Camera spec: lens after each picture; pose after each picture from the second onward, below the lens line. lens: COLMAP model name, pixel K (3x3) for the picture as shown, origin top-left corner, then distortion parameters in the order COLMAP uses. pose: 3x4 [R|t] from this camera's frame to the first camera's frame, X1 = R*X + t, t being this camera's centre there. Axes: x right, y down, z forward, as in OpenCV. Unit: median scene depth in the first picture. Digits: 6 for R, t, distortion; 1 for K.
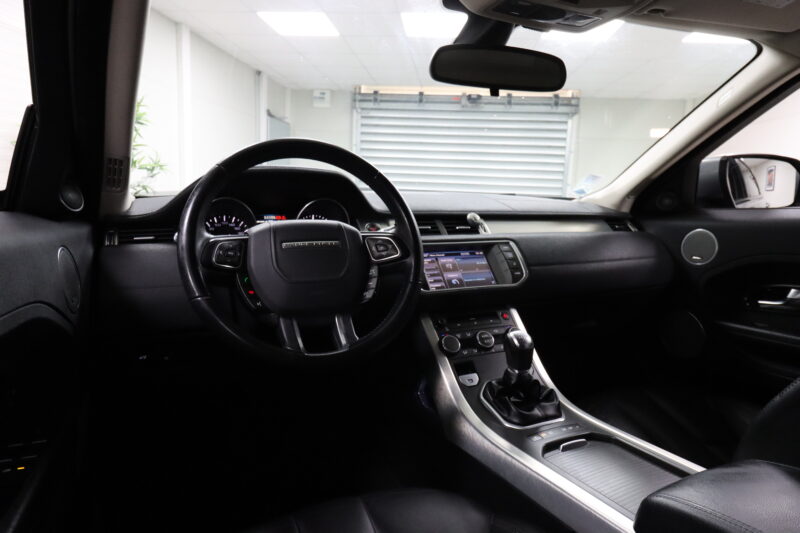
lens RADIAL K [[500.2, 0, 400.0], [0, 500.2, 266.5], [0, 0, 1]] dist [-0.032099, -0.000115]
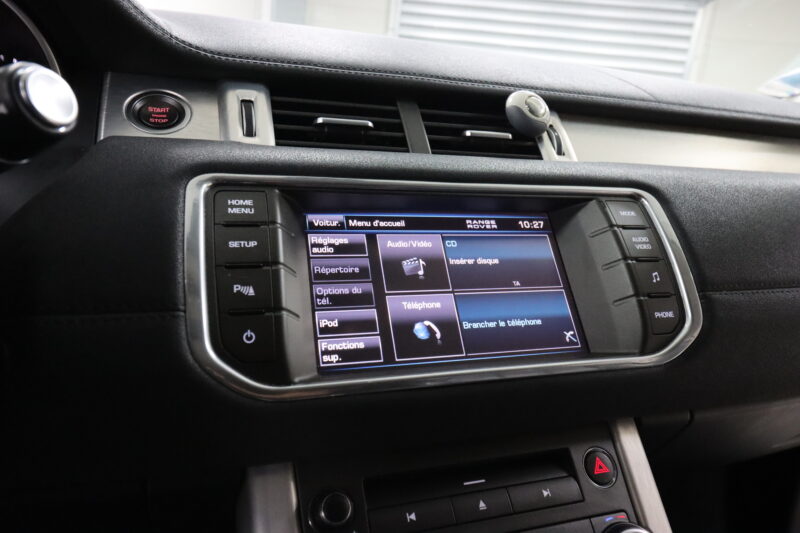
lens RADIAL K [[602.2, 0, 400.0], [0, 602.2, 266.5], [0, 0, 1]] dist [0.002373, 0.002489]
pose [[0.993462, 0.090266, -0.069897, 0.109302], [-0.081570, 0.989586, 0.118597, -0.038446], [0.079875, -0.112120, 0.990479, 0.644244]]
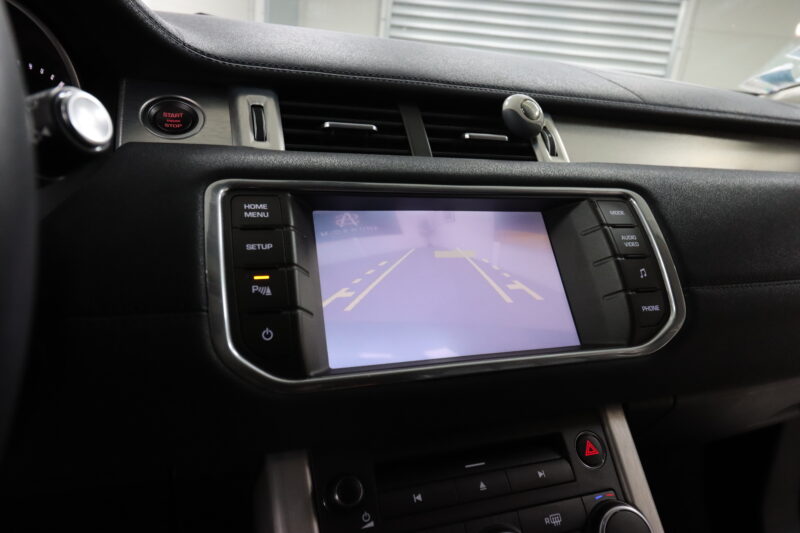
lens RADIAL K [[584.5, 0, 403.0], [0, 584.5, 269.6], [0, 0, 1]] dist [0.002871, -0.001138]
pose [[0.994908, 0.088230, -0.048723, 0.102524], [-0.080222, 0.985859, 0.147130, -0.046061], [0.061016, -0.142472, 0.987916, 0.634723]]
